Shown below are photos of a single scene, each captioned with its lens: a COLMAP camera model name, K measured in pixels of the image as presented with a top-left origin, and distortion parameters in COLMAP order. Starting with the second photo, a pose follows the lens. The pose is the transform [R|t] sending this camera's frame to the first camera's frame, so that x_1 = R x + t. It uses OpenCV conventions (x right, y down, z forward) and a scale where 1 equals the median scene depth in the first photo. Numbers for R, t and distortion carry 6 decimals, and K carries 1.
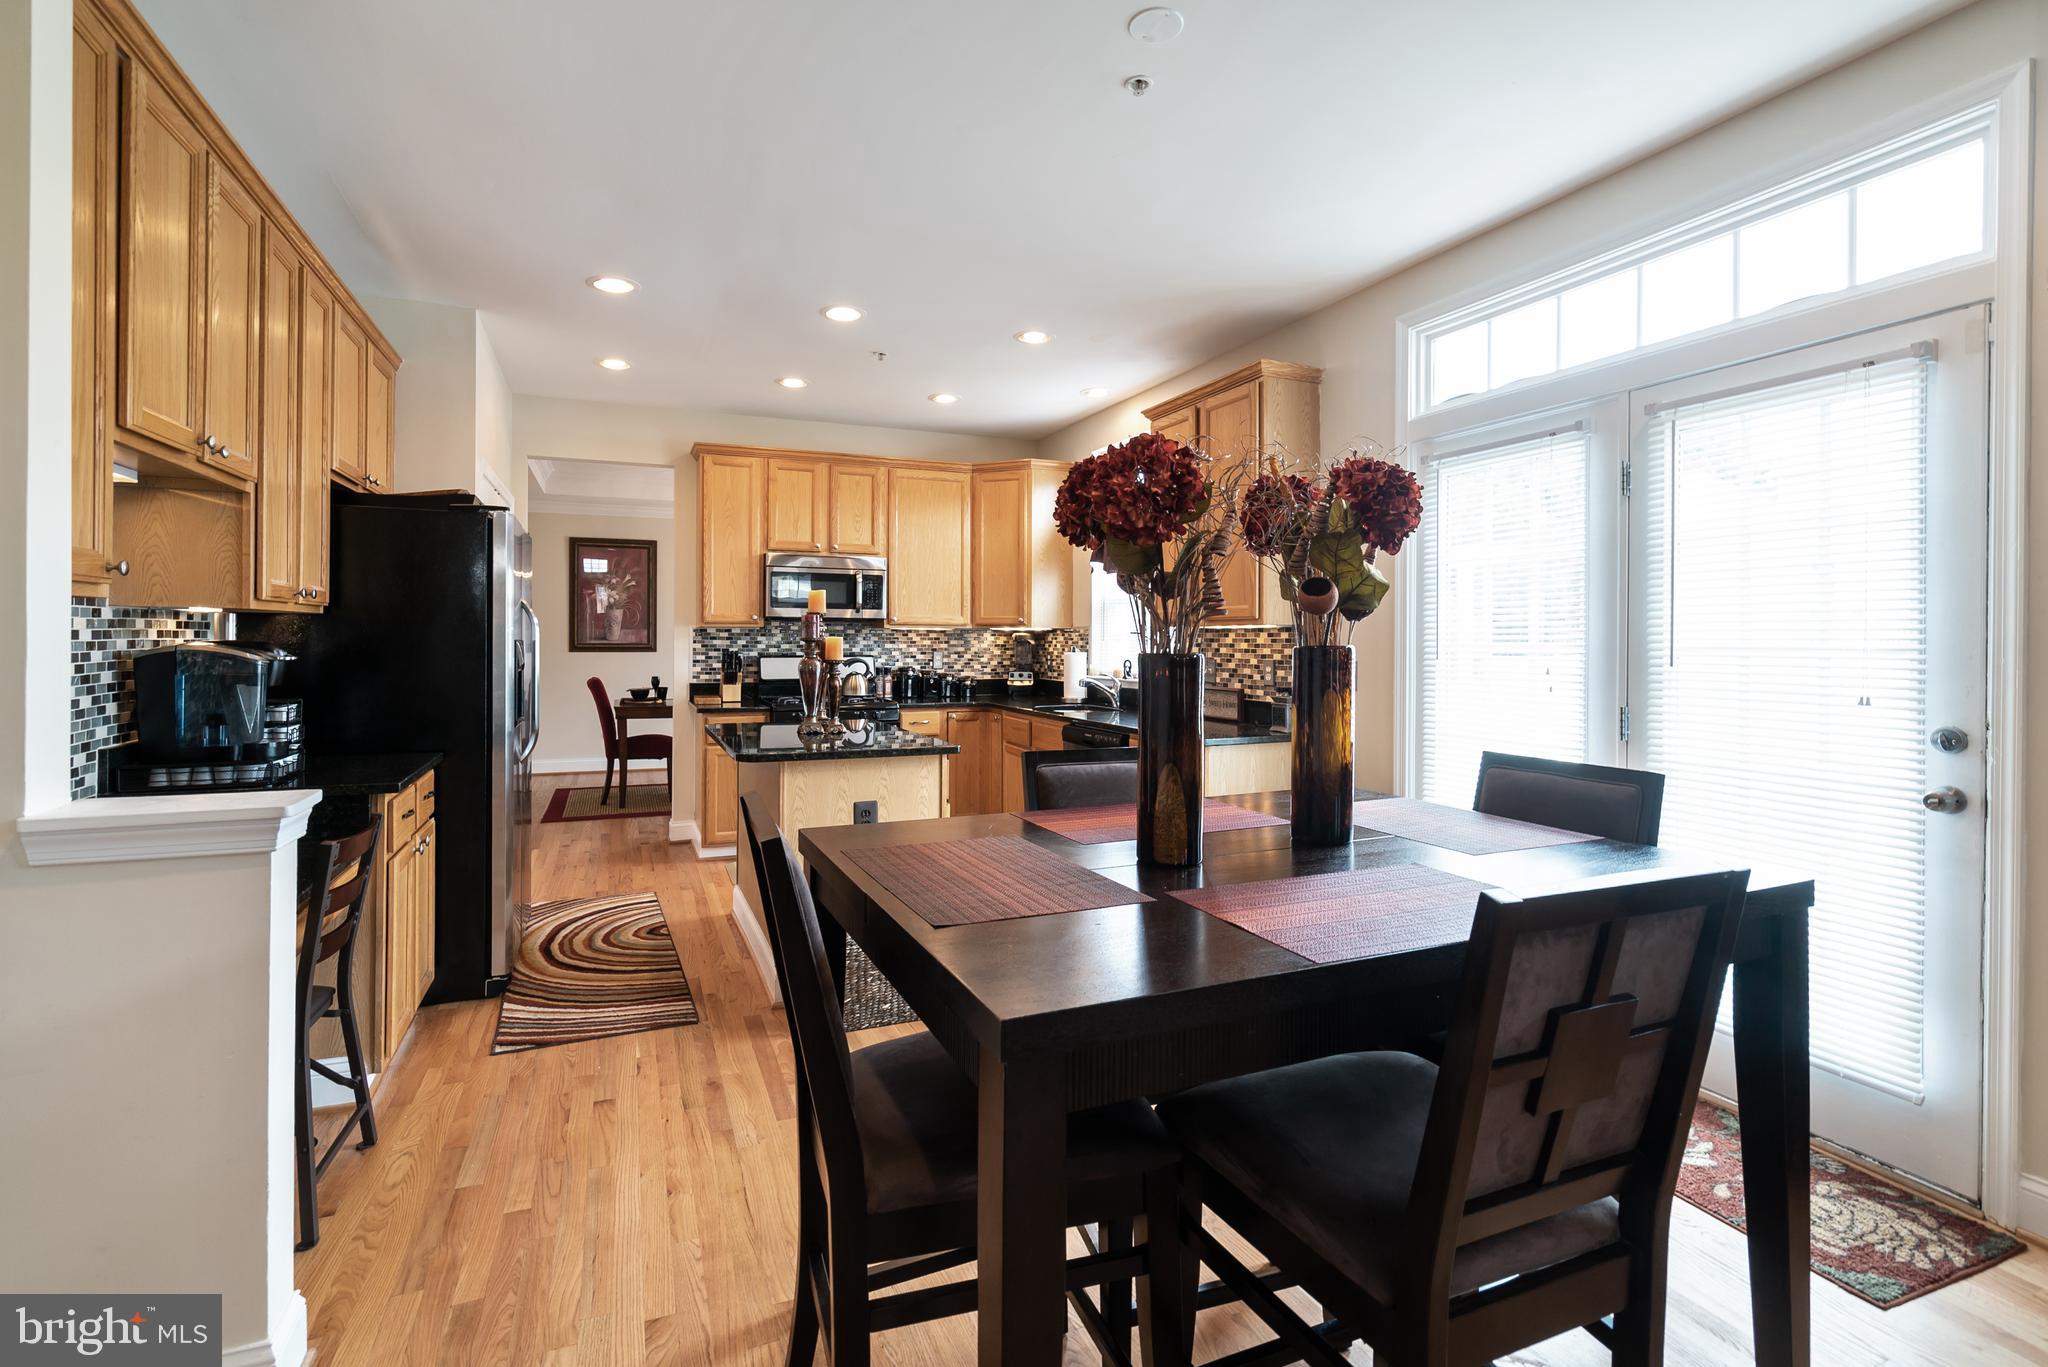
lens RADIAL K [[936.4, 0, 1013.5], [0, 936.4, 643.0], [0, 0, 1]] dist [-0.006542, 0.003114]
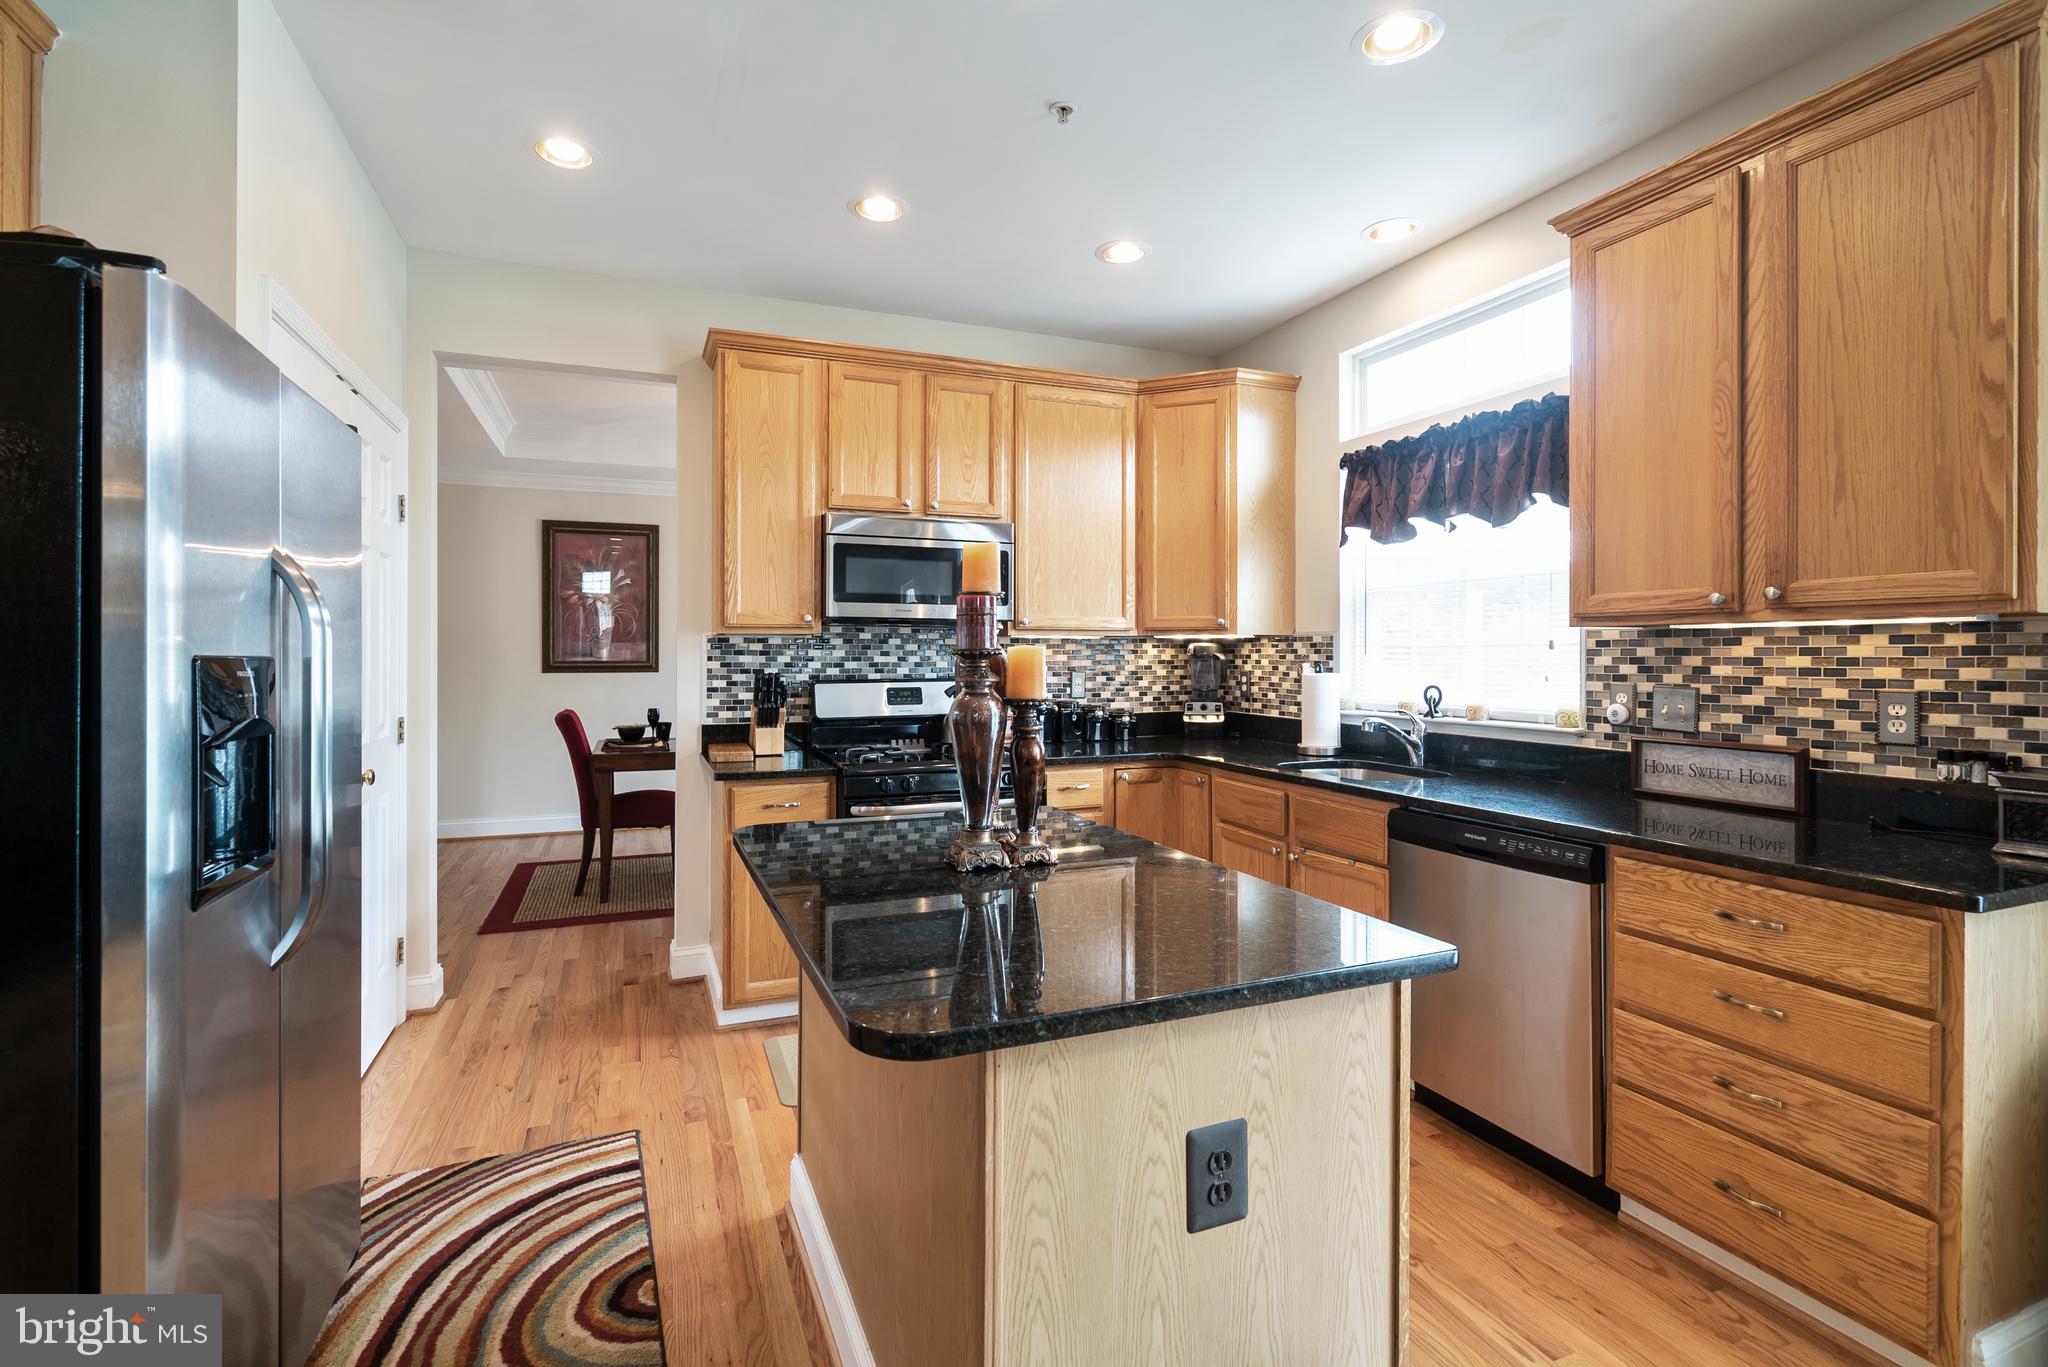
lens RADIAL K [[936.4, 0, 1013.9], [0, 936.4, 653.4], [0, 0, 1]] dist [-0.006542, 0.003114]
pose [[0.999917, -0.004078, -0.012235, -0.131091], [0.004011, 0.999977, -0.005542, -0.000295], [0.012257, 0.005492, 0.999910, 0.381090]]
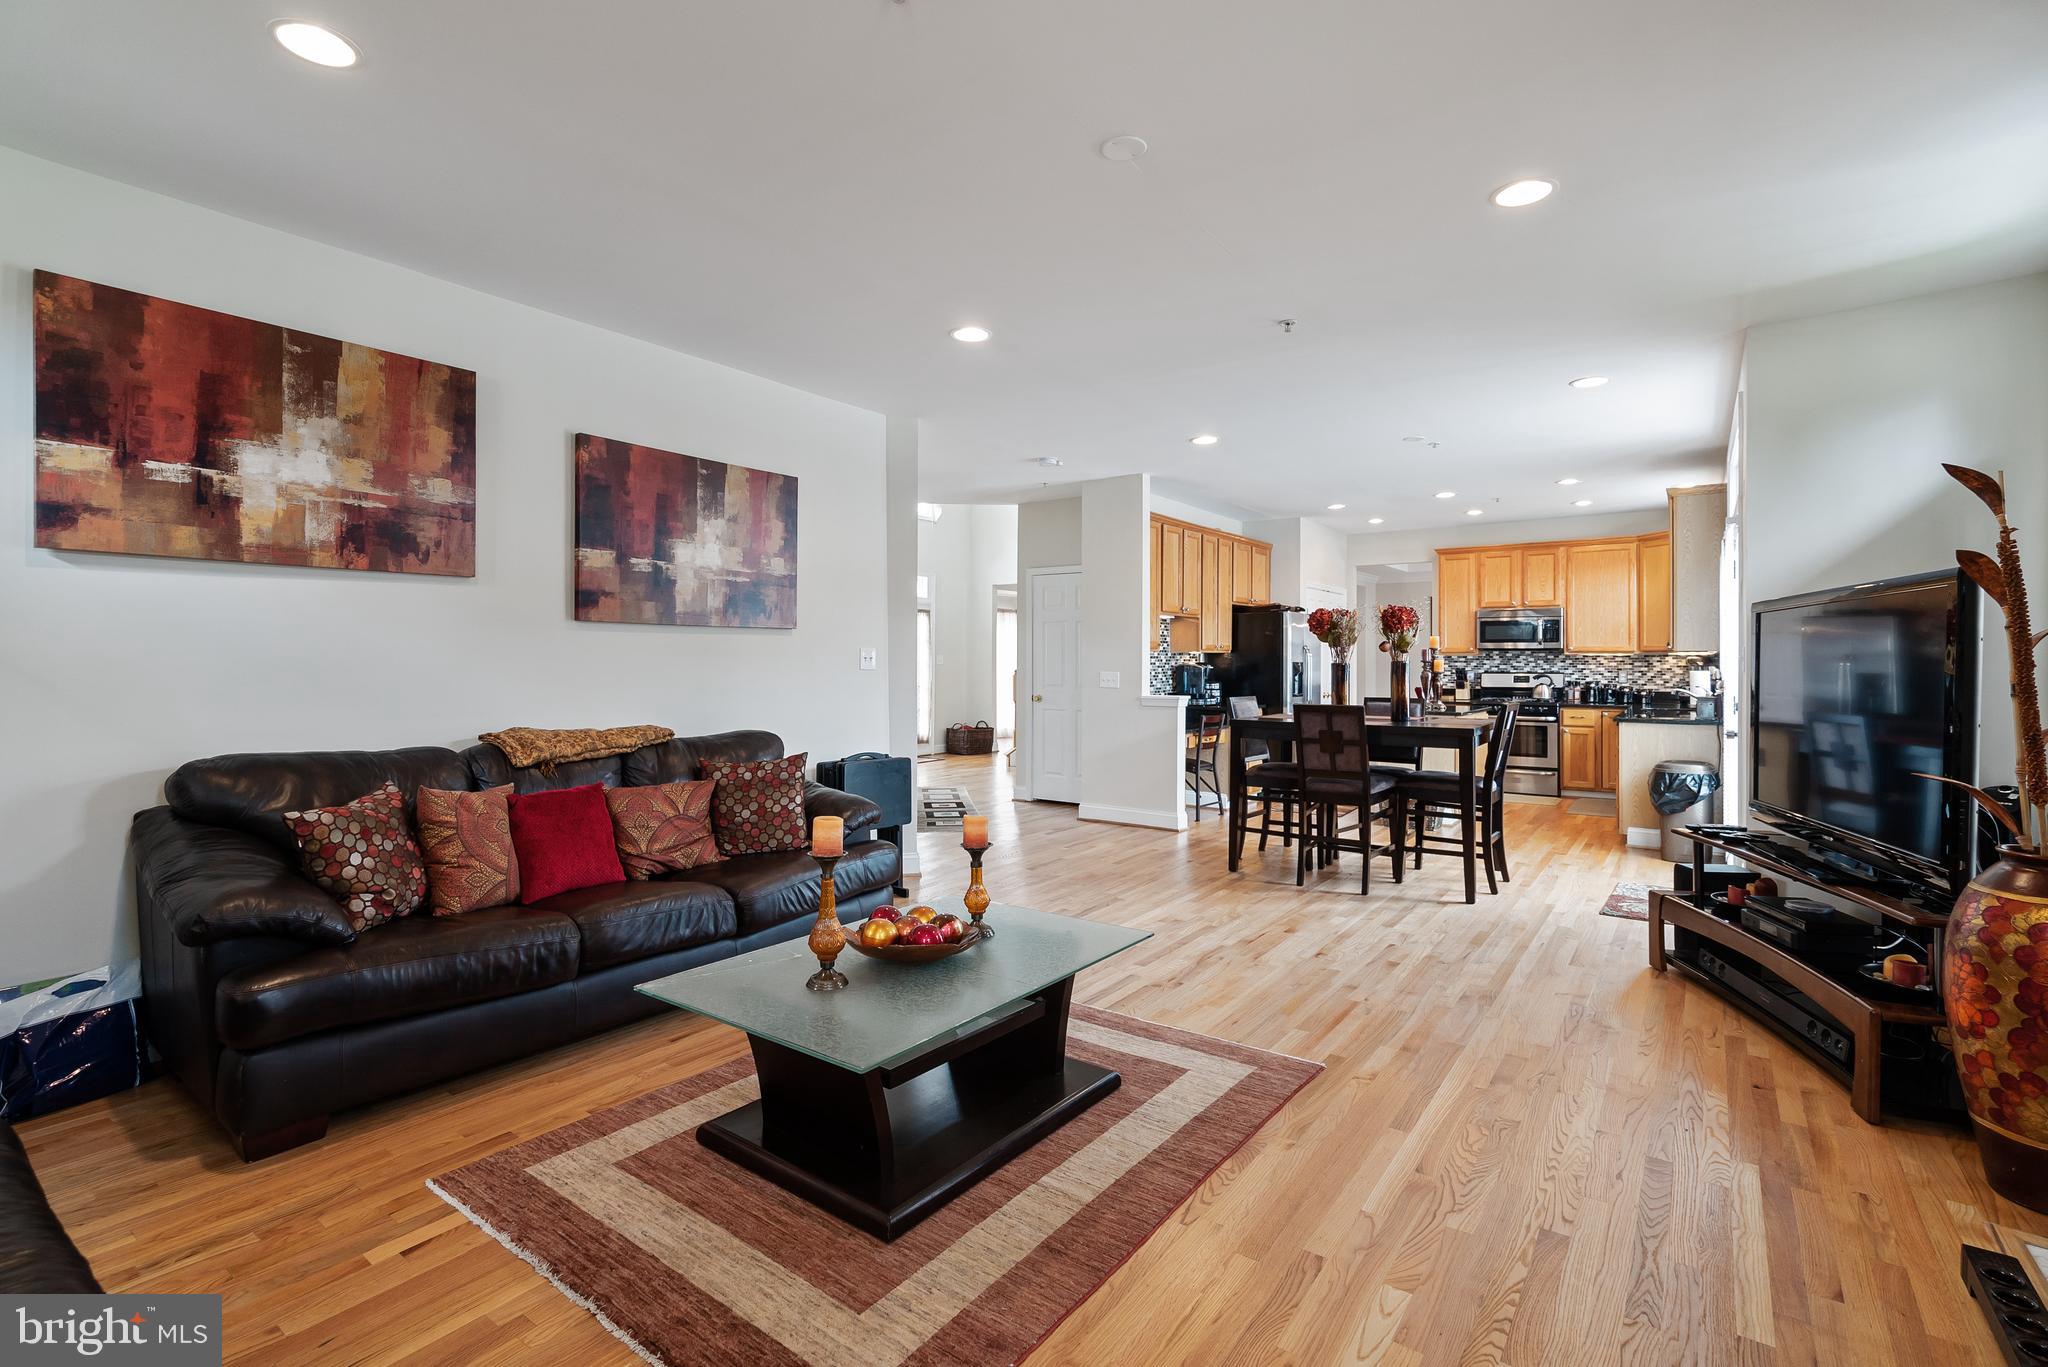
lens RADIAL K [[936.4, 0, 1017.9], [0, 936.4, 669.0], [0, 0, 1]] dist [-0.006542, 0.003114]
pose [[0.518070, 0.003731, -0.855330, 0.711302], [-0.002903, 0.999992, 0.002604, 0.006068], [0.855333, 0.001133, 0.518077, -0.536762]]
